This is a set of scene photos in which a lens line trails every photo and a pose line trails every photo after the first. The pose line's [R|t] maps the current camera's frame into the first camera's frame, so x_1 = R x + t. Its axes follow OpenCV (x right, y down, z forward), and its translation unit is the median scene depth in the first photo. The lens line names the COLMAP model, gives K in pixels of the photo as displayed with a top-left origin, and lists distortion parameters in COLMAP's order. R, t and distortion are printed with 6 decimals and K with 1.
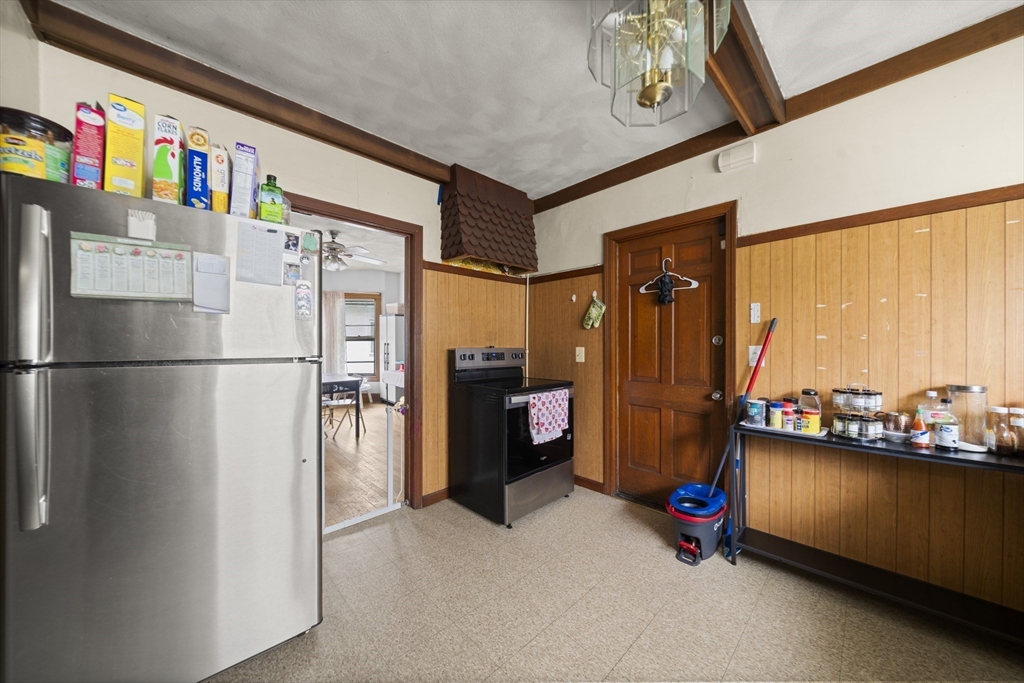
lens RADIAL K [[354.6, 0, 507.5], [0, 354.6, 344.4], [0, 0, 1]] dist [-0.007370, 0.000598]
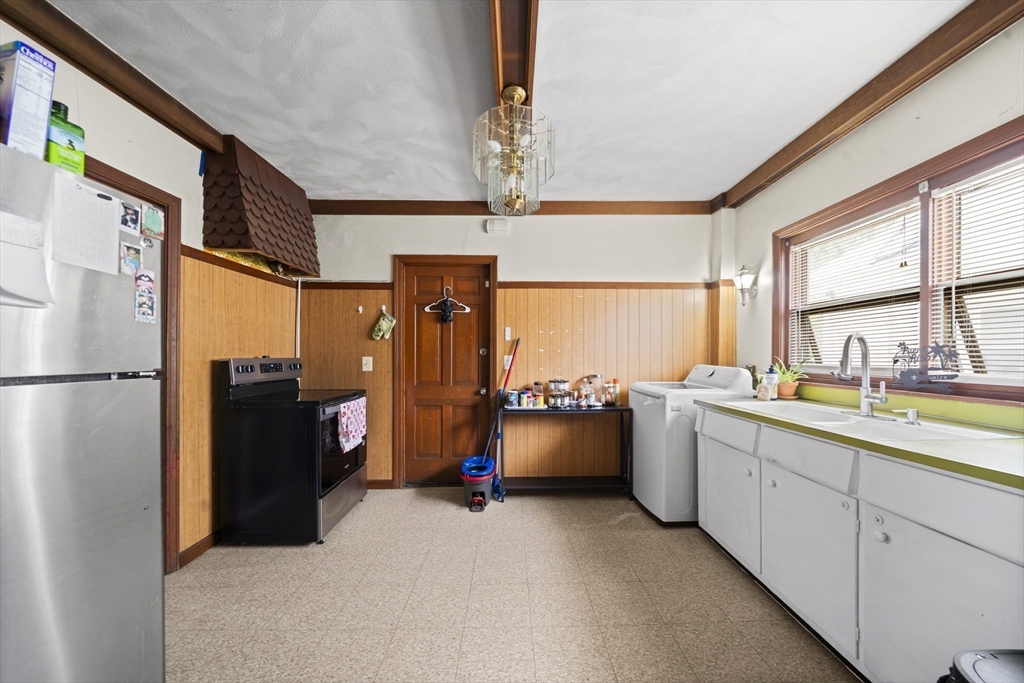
lens RADIAL K [[354.6, 0, 520.7], [0, 354.6, 352.4], [0, 0, 1]] dist [-0.007370, 0.000598]
pose [[0.677487, 0.005456, 0.735514, -0.312667], [-0.002624, 0.999984, -0.005001, -0.001543], [-0.735530, 0.001458, 0.677491, -0.054470]]
